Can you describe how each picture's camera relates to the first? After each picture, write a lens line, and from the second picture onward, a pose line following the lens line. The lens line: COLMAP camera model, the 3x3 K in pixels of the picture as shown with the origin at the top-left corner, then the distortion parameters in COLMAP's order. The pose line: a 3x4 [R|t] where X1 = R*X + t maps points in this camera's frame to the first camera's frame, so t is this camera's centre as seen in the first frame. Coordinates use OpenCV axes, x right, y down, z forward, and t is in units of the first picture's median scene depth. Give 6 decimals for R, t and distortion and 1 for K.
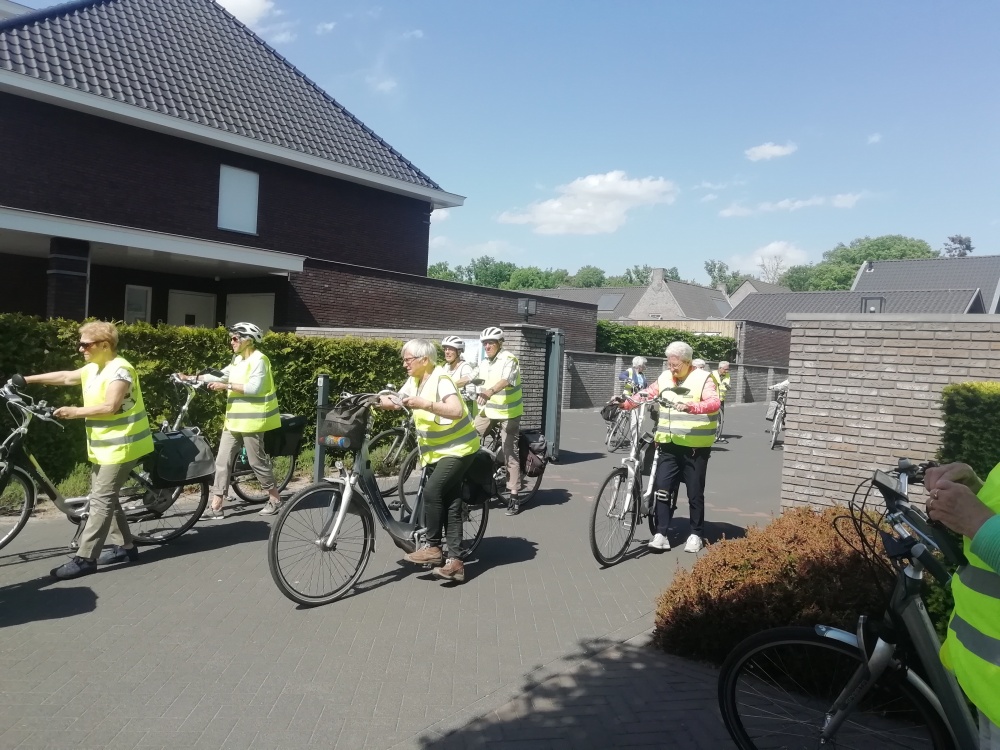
lens RADIAL K [[748.1, 0, 500.0], [0, 748.1, 375.0], [0, 0, 1]] dist [0.009108, 0.002235]
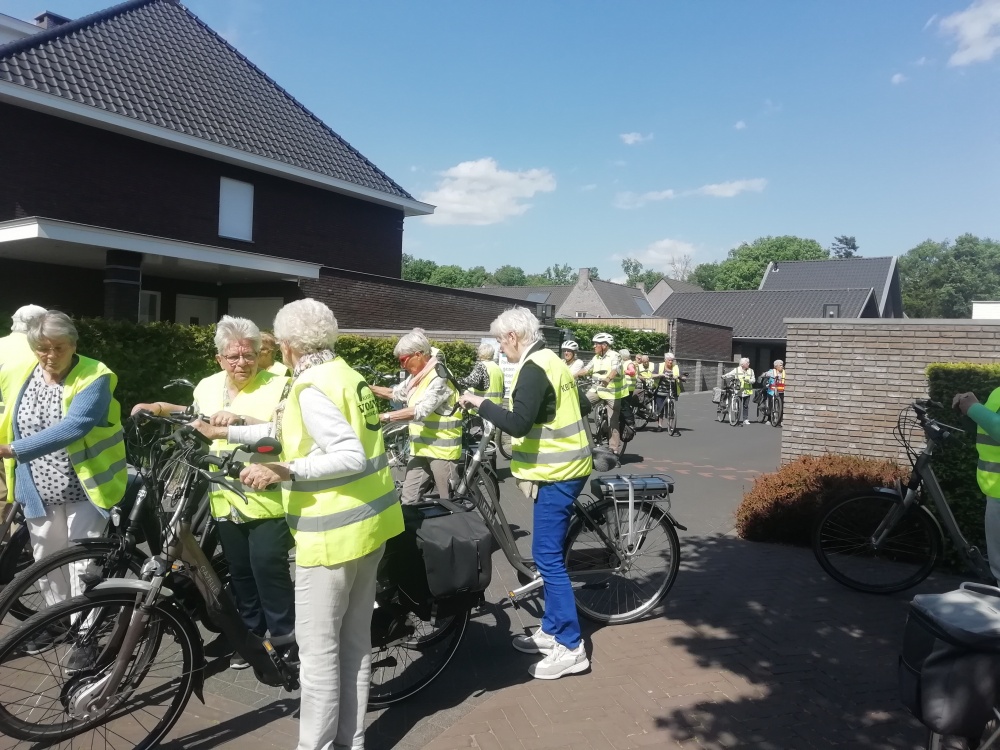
lens RADIAL K [[748.1, 0, 500.0], [0, 748.1, 375.0], [0, 0, 1]] dist [0.009108, 0.002235]
pose [[0.992996, -0.015645, 0.117110, -0.110113], [0.015122, 0.999871, 0.005351, 0.002463], [-0.117178, -0.003543, 0.993105, -0.112250]]
